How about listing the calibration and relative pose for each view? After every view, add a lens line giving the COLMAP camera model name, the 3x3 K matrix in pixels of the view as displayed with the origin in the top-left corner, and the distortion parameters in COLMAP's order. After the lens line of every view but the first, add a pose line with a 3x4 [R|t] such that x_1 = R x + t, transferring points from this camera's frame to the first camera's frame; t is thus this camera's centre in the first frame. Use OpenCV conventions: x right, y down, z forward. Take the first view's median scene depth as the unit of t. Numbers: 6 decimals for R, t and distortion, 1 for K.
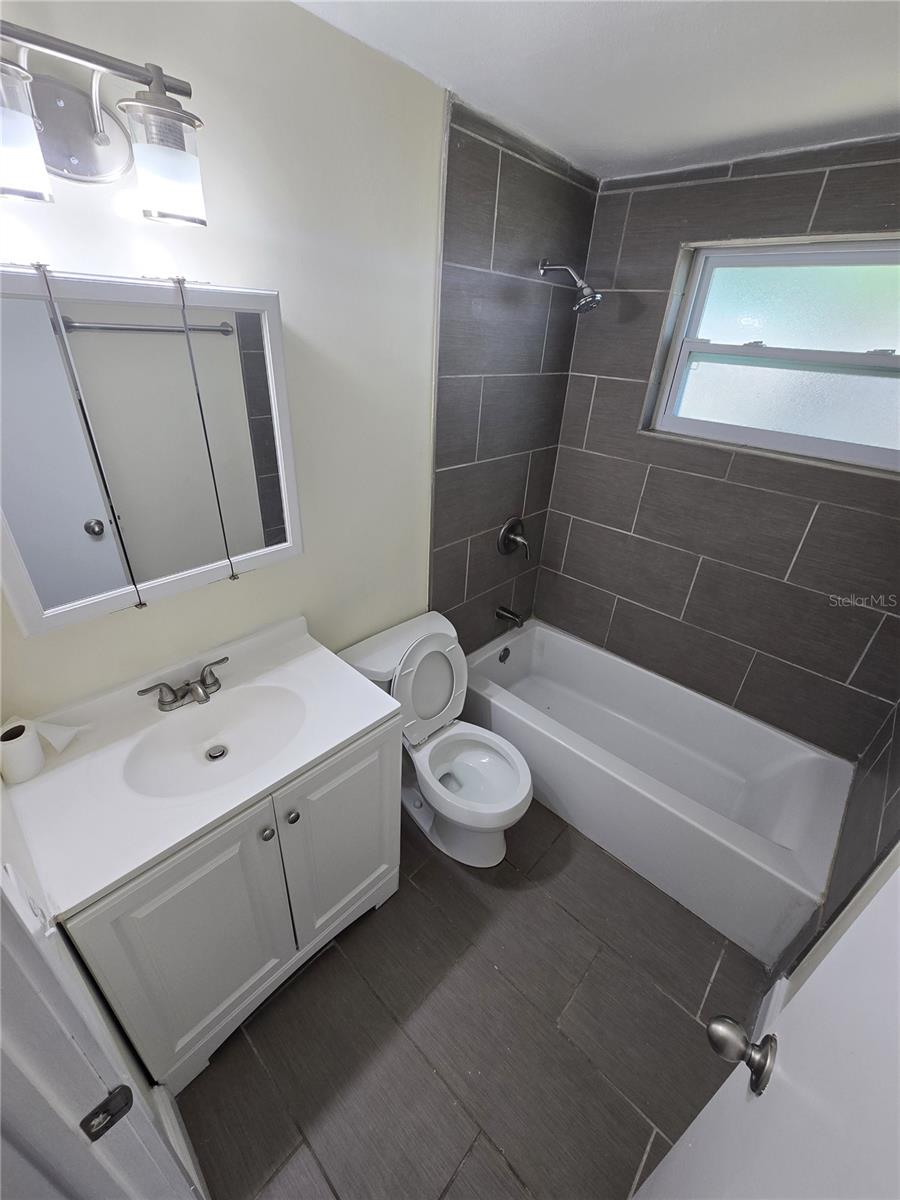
lens RADIAL K [[487.0, 0, 452.4], [0, 487.0, 596.8], [0, 0, 1]] dist [-0.002411, -0.000234]
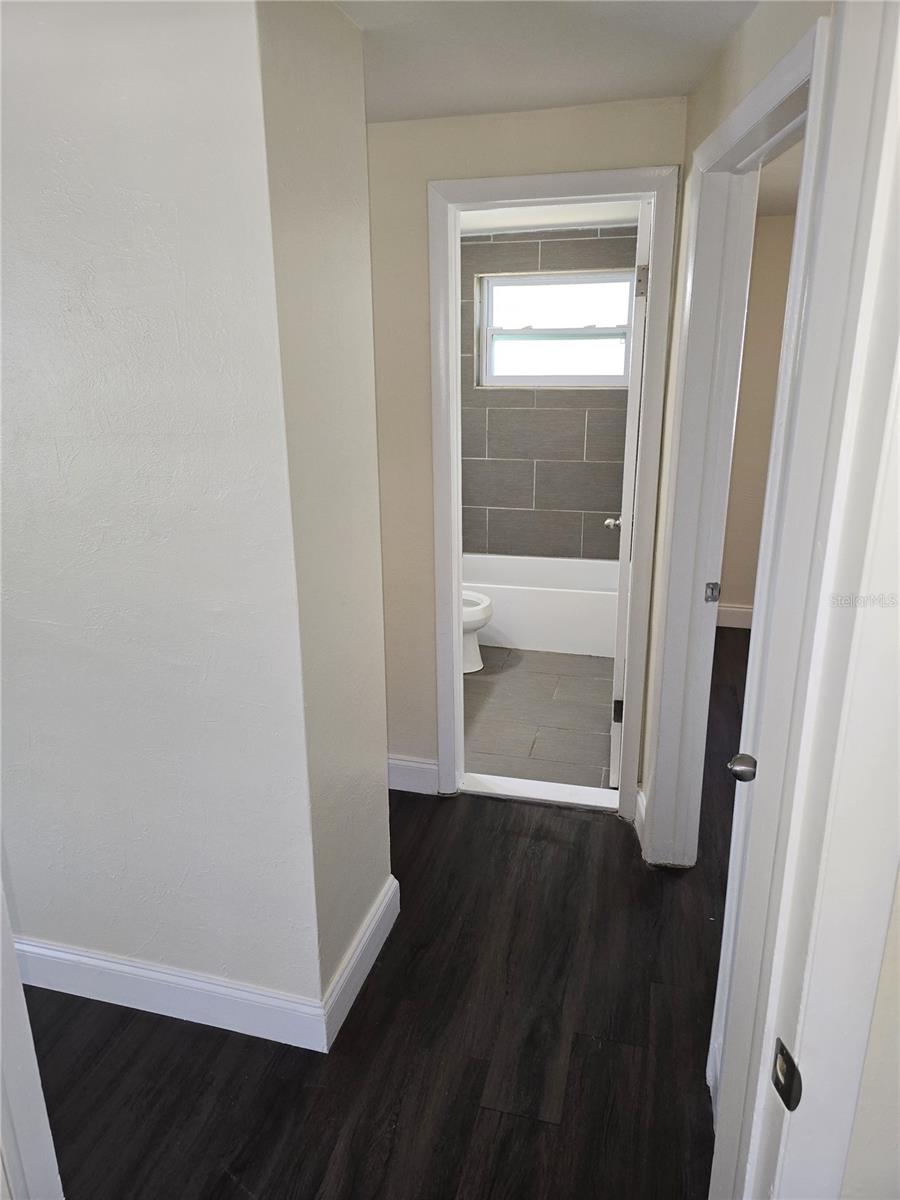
lens RADIAL K [[799.3, 0, 447.5], [0, 799.3, 599.5], [0, 0, 1]] dist [0.048939, -0.037354]
pose [[0.881943, -0.207118, 0.423413, -0.911976], [0.279087, 0.953358, -0.114973, 0.566193], [-0.379851, 0.219569, 0.898611, -1.084600]]
